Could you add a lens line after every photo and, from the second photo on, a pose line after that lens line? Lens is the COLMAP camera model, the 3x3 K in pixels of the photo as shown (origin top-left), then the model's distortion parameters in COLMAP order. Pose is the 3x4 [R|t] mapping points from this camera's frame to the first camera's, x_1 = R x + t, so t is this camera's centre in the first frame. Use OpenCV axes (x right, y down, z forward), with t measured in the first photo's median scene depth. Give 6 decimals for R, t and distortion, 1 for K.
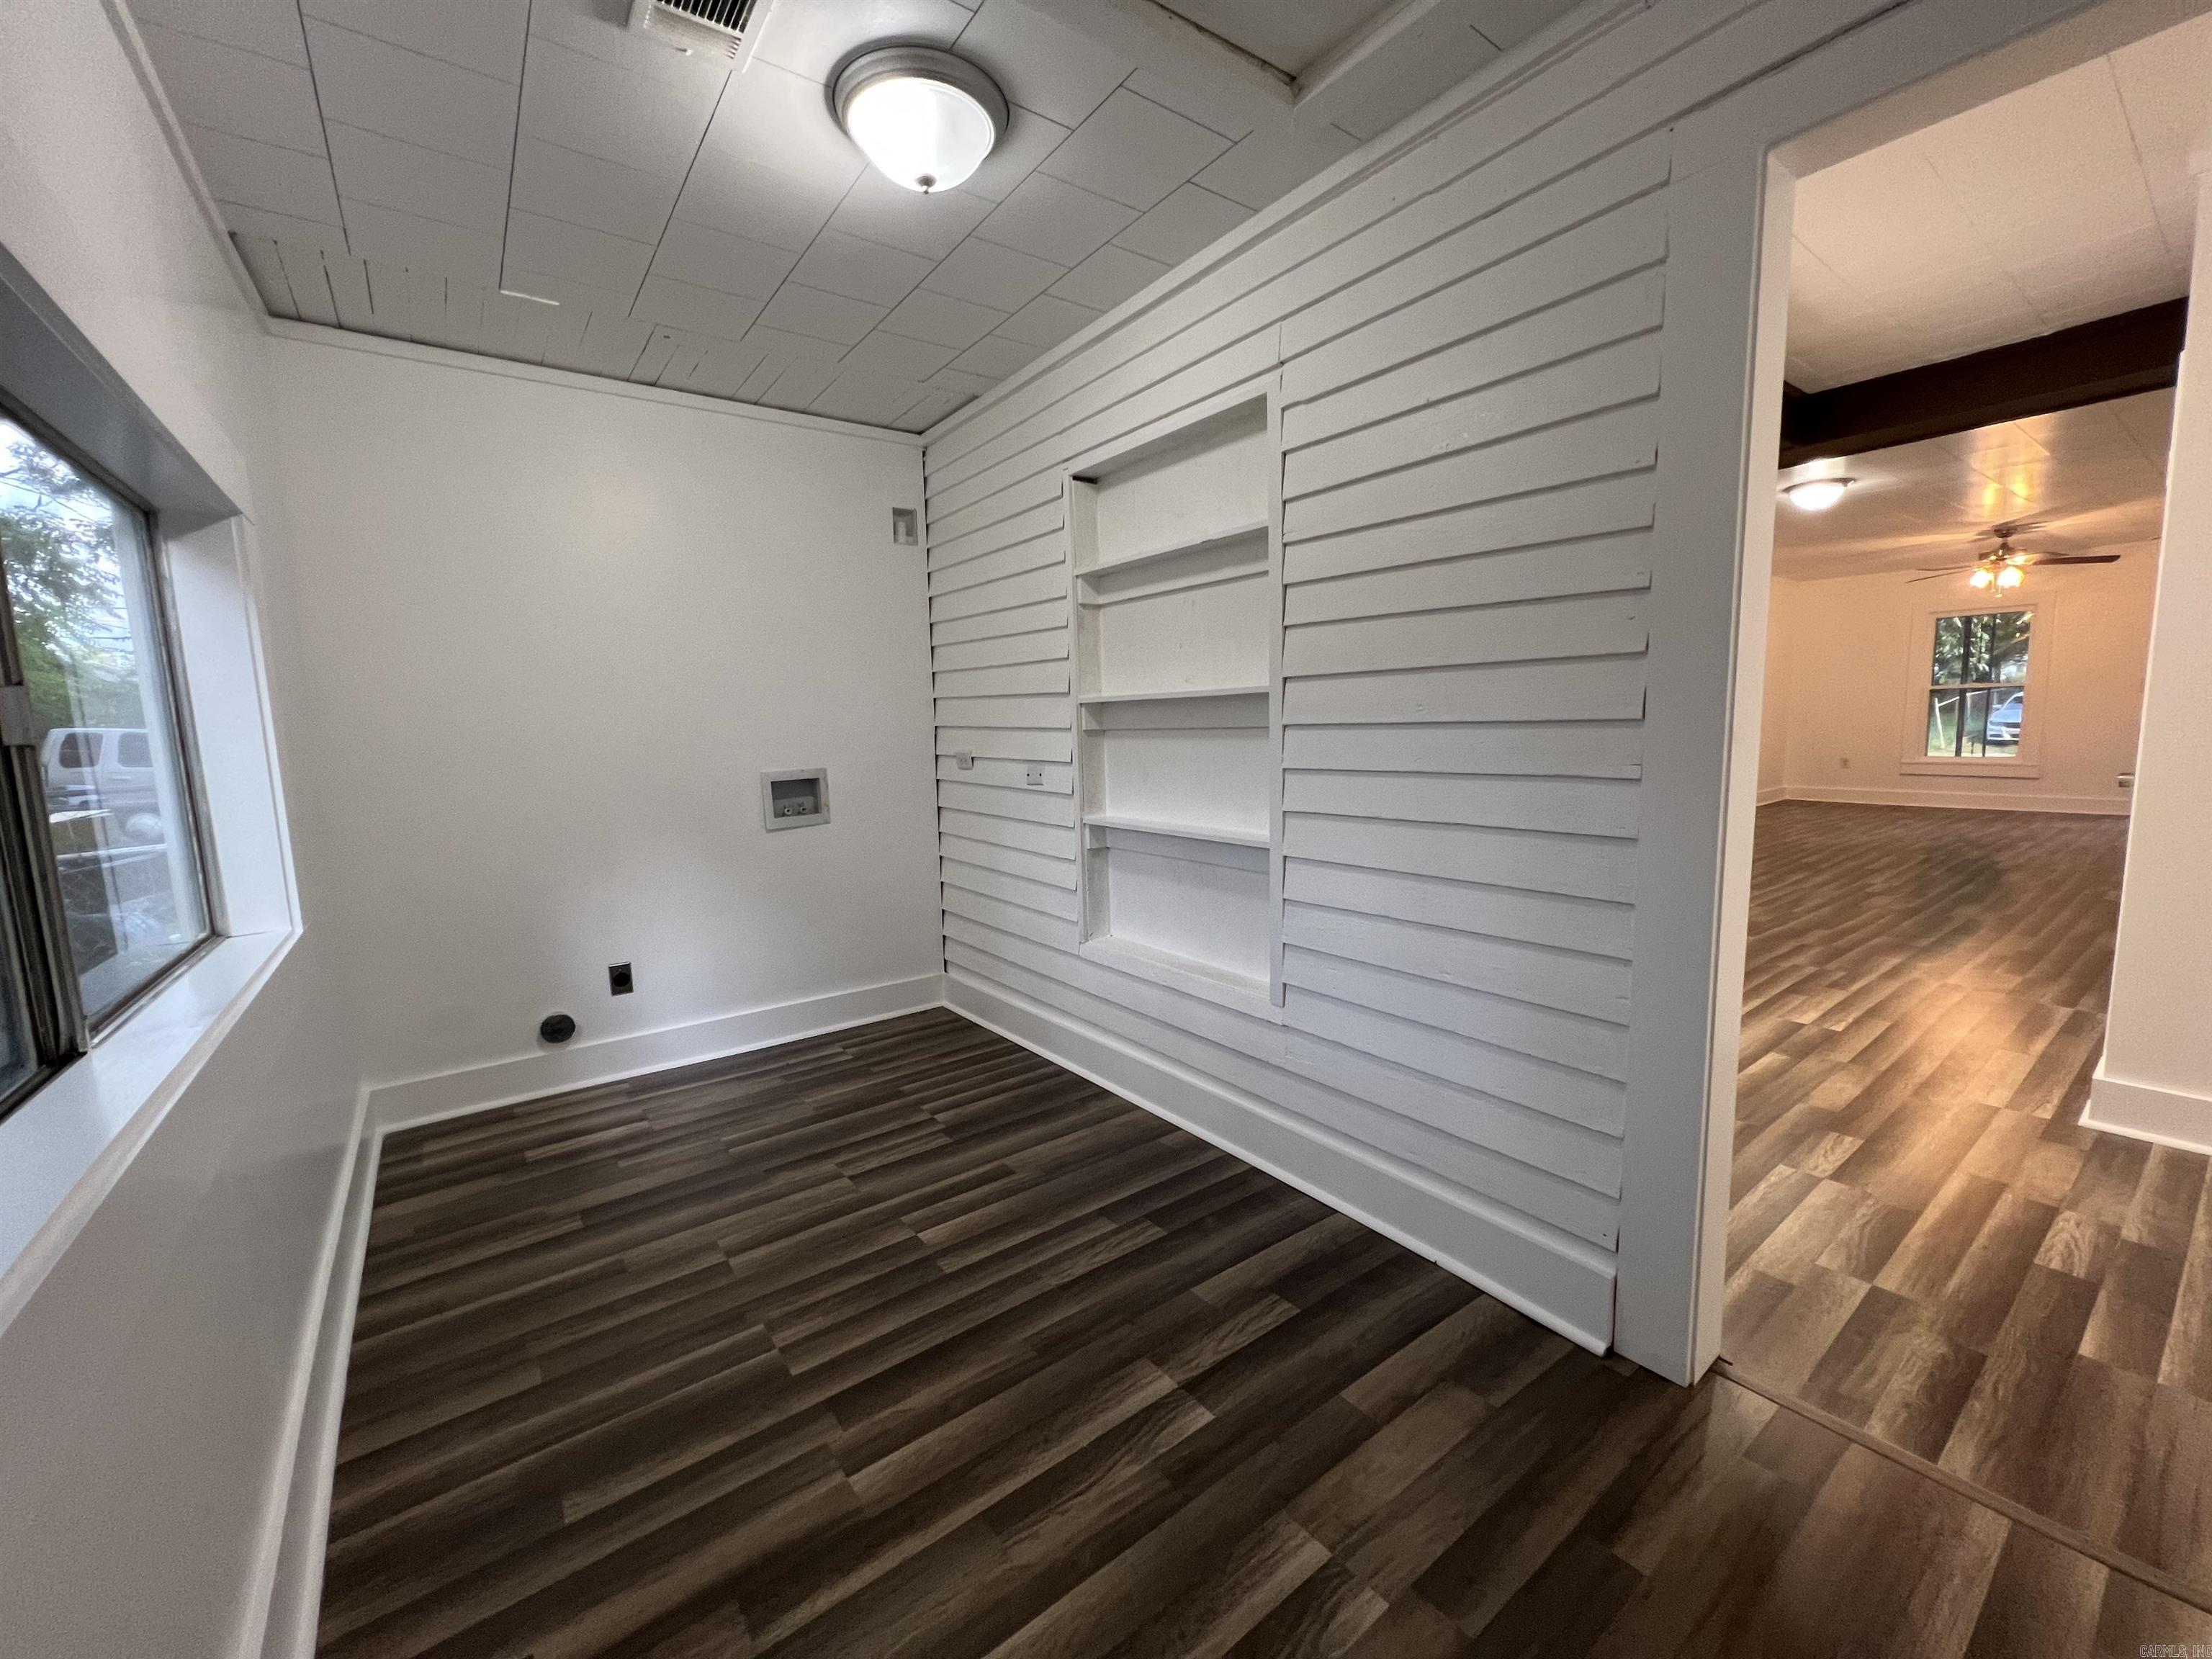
lens RADIAL K [[883.7, 0, 1103.1], [0, 883.7, 827.3], [0, 0, 1]] dist [0.001443, -0.000046]
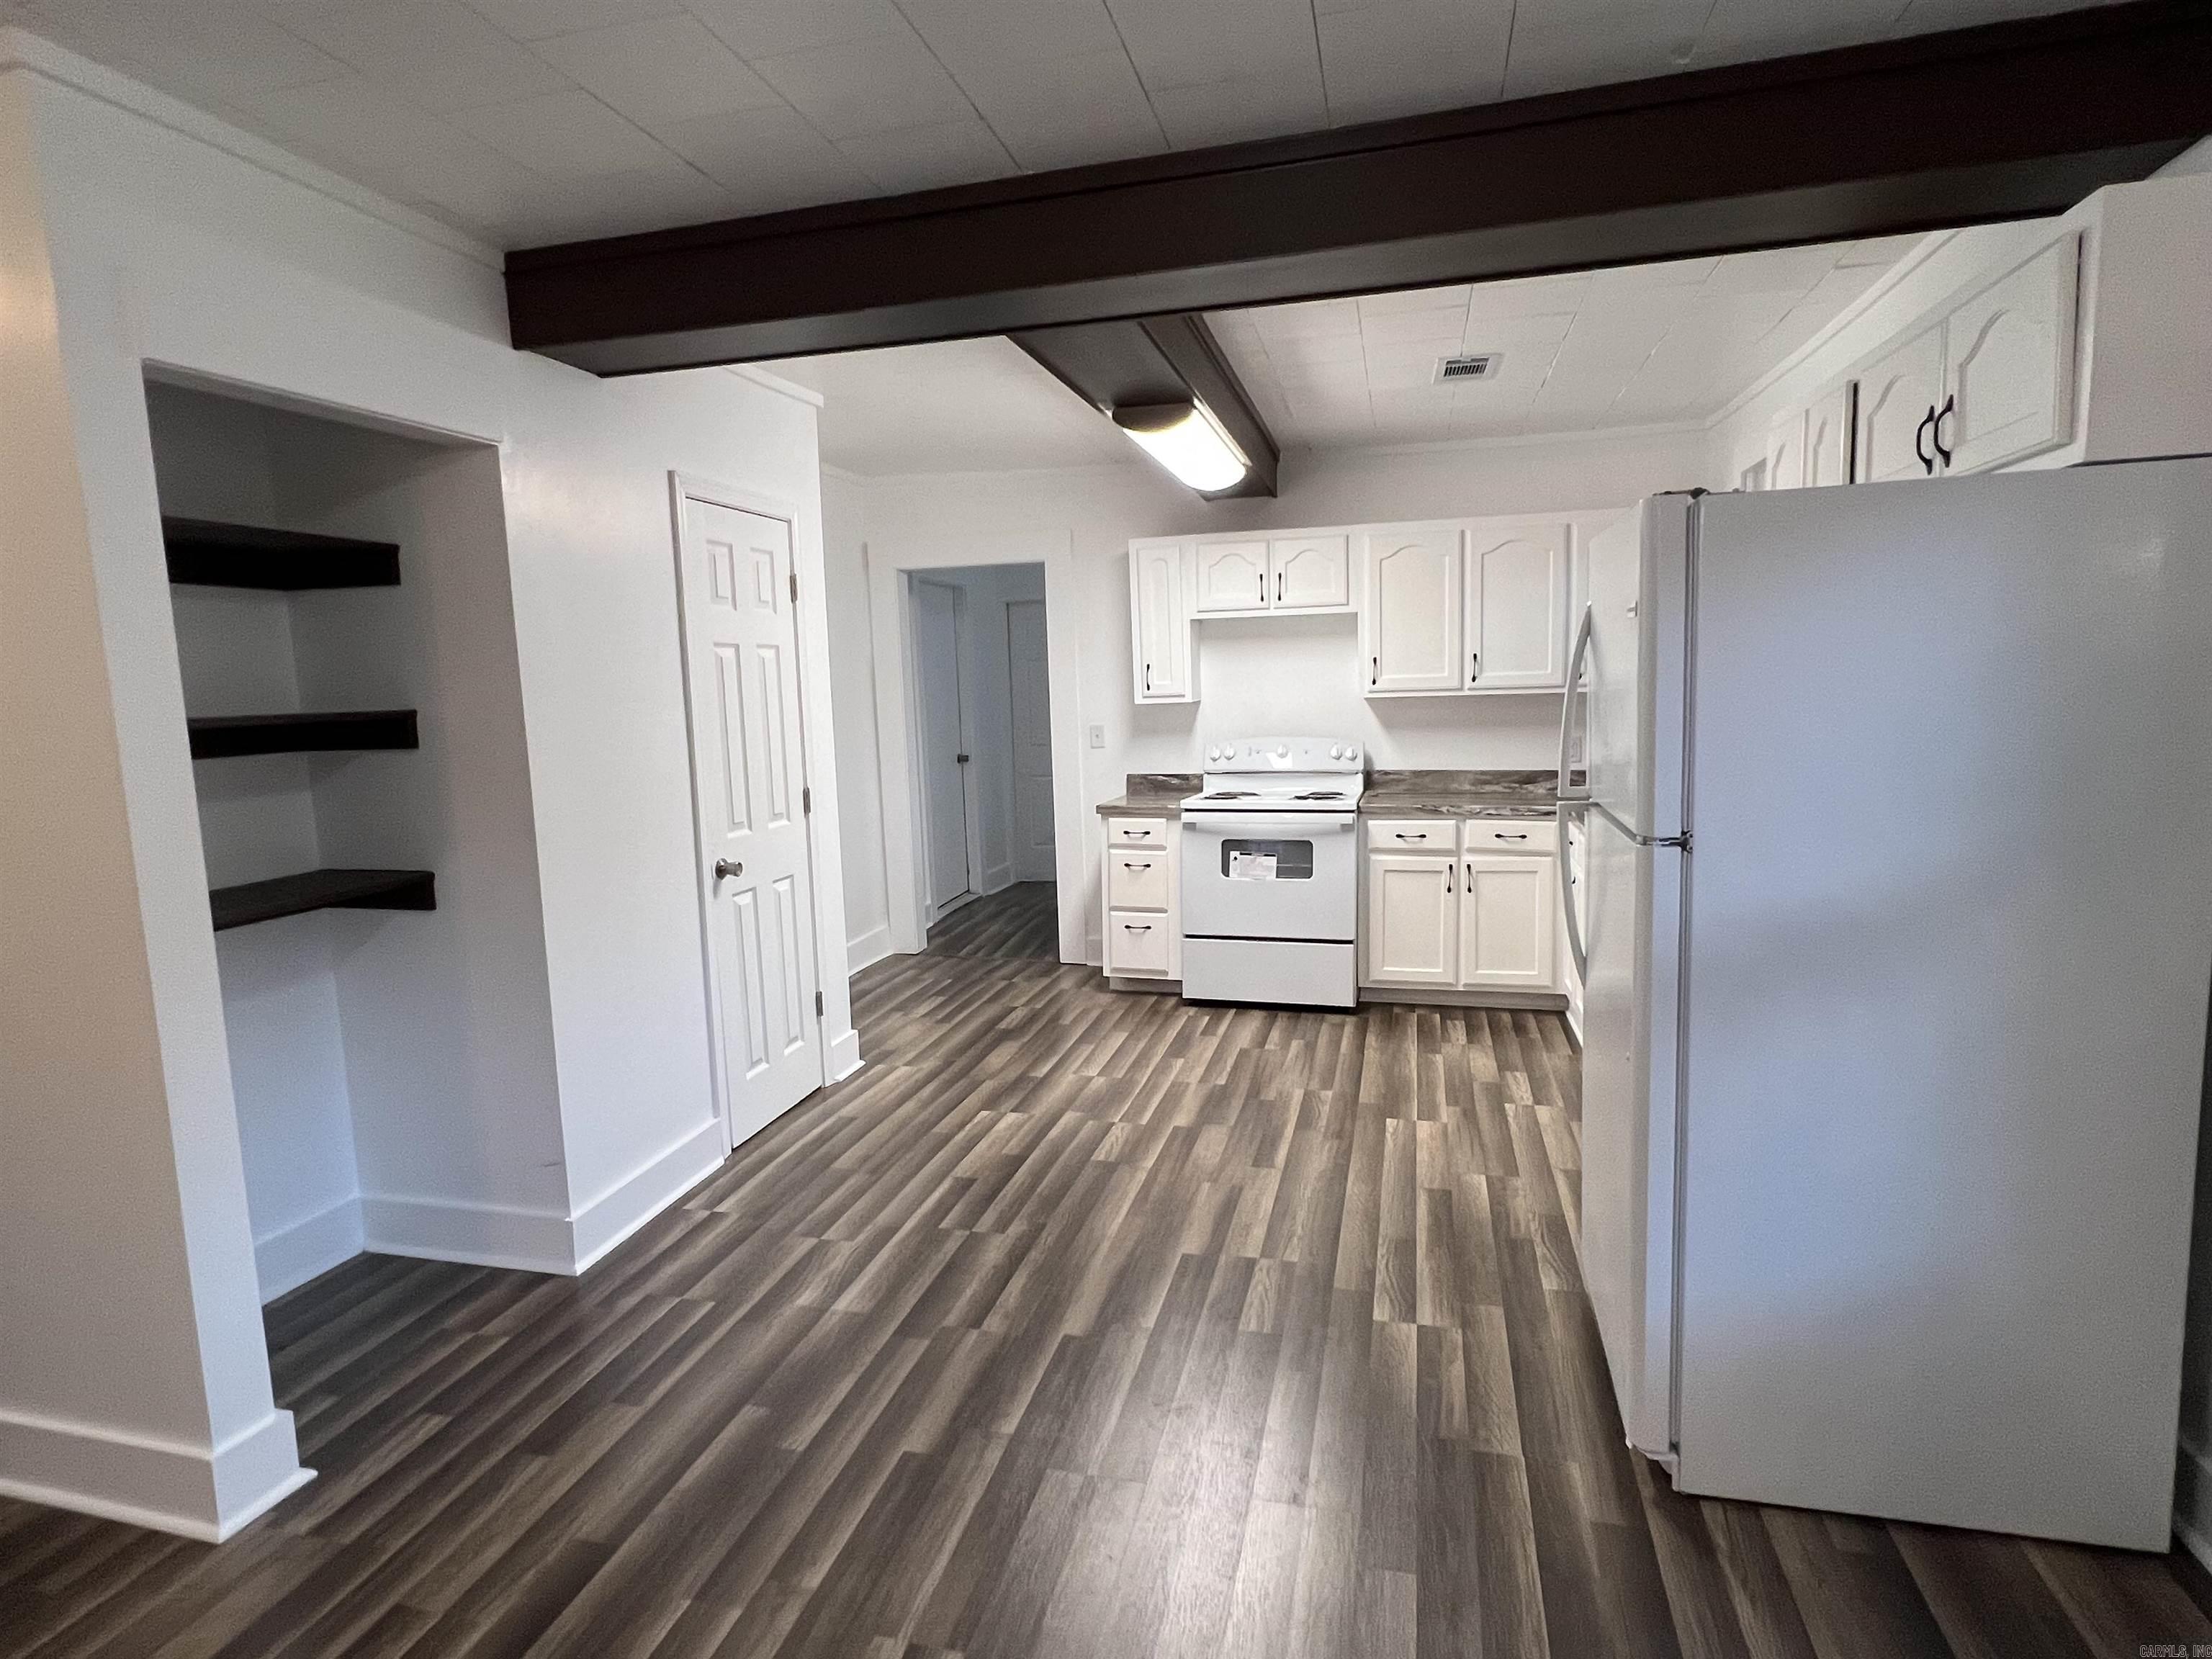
lens RADIAL K [[1199.0, 0, 1104.9], [0, 1199.0, 831.1], [0, 0, 1]] dist [0.020366, -0.000166]
pose [[-0.773608, 0.128587, -0.620481, 1.624843], [-0.034011, 0.969357, 0.243292, -0.410942], [0.632752, 0.209316, -0.745528, 2.156788]]
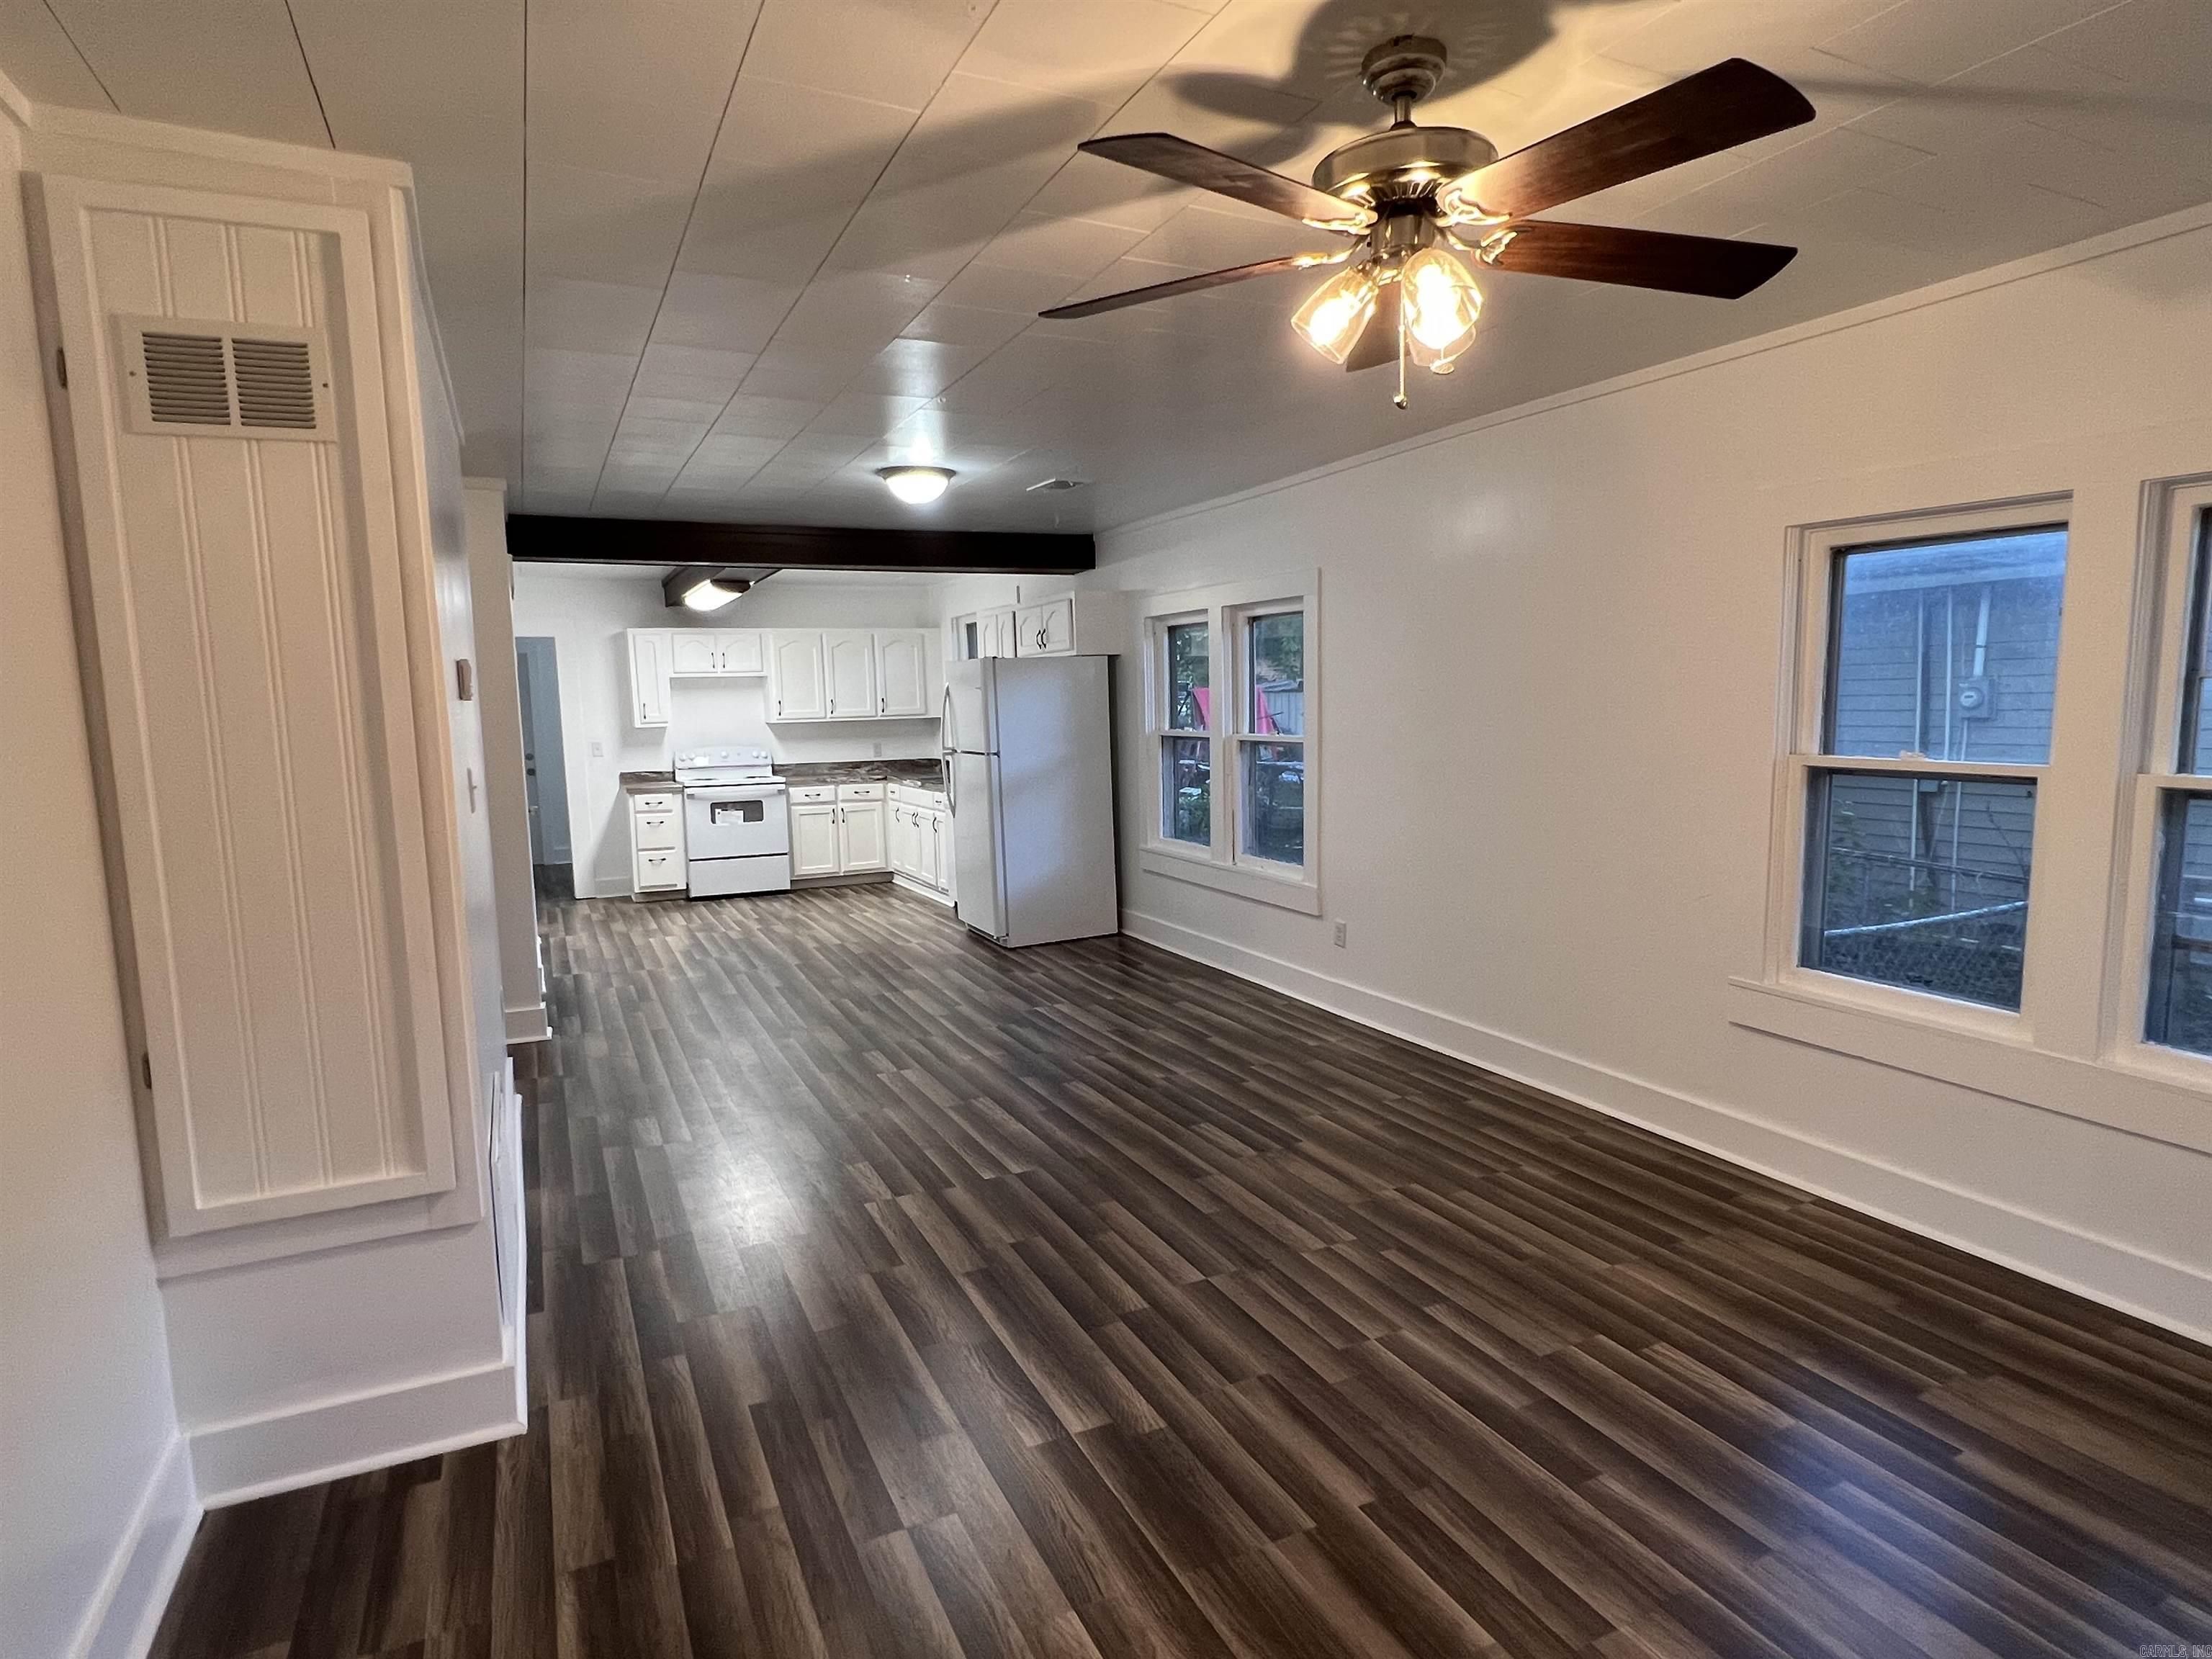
lens RADIAL K [[1199.0, 0, 1099.9], [0, 1199.0, 833.4], [0, 0, 1]] dist [0.020366, -0.000166]
pose [[-0.191078, 0.142513, -0.971174, 3.229277], [-0.098519, 0.981623, 0.163430, -0.505583], [0.976618, 0.126907, -0.173527, 2.487419]]
